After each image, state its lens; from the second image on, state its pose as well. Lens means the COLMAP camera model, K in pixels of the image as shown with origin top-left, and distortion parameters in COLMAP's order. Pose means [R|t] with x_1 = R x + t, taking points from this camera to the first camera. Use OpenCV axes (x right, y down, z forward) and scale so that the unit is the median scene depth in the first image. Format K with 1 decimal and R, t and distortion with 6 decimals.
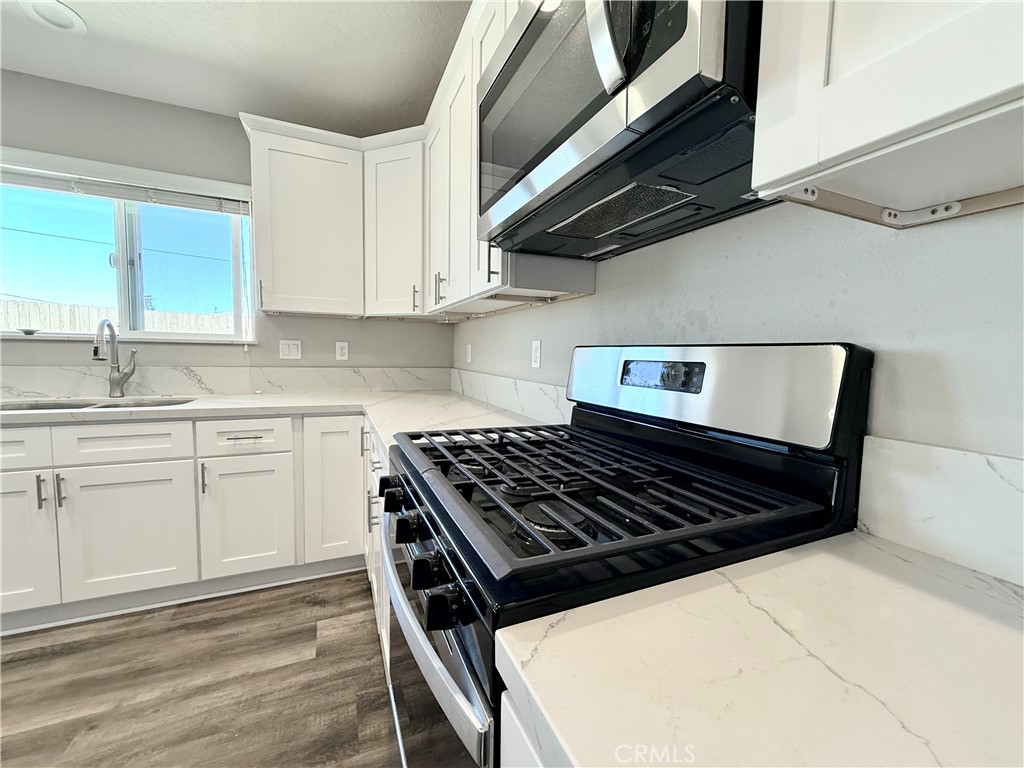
lens RADIAL K [[407.5, 0, 508.3], [0, 407.5, 384.8], [0, 0, 1]] dist [-0.002825, 0.001092]
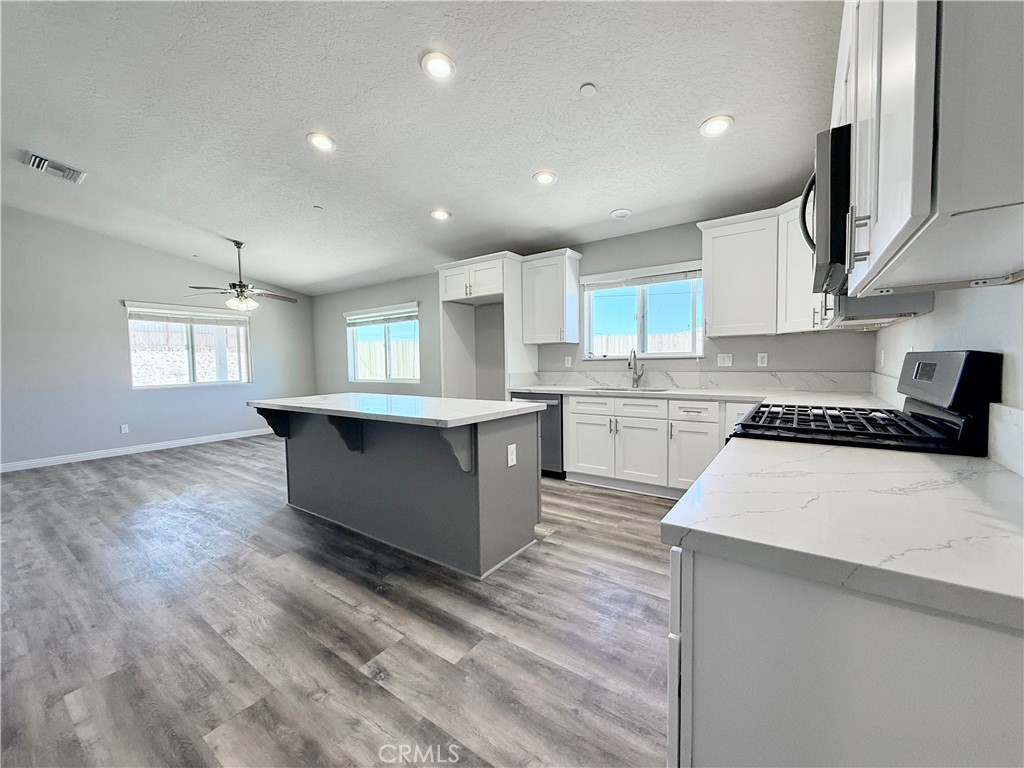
lens RADIAL K [[407.5, 0, 513.8], [0, 407.5, 384.4], [0, 0, 1]] dist [-0.002825, 0.001092]
pose [[0.521324, 0.017633, -0.853177, 0.423447], [-0.036823, 0.999320, -0.001847, 0.042304], [0.852564, 0.032380, 0.521619, -0.544524]]
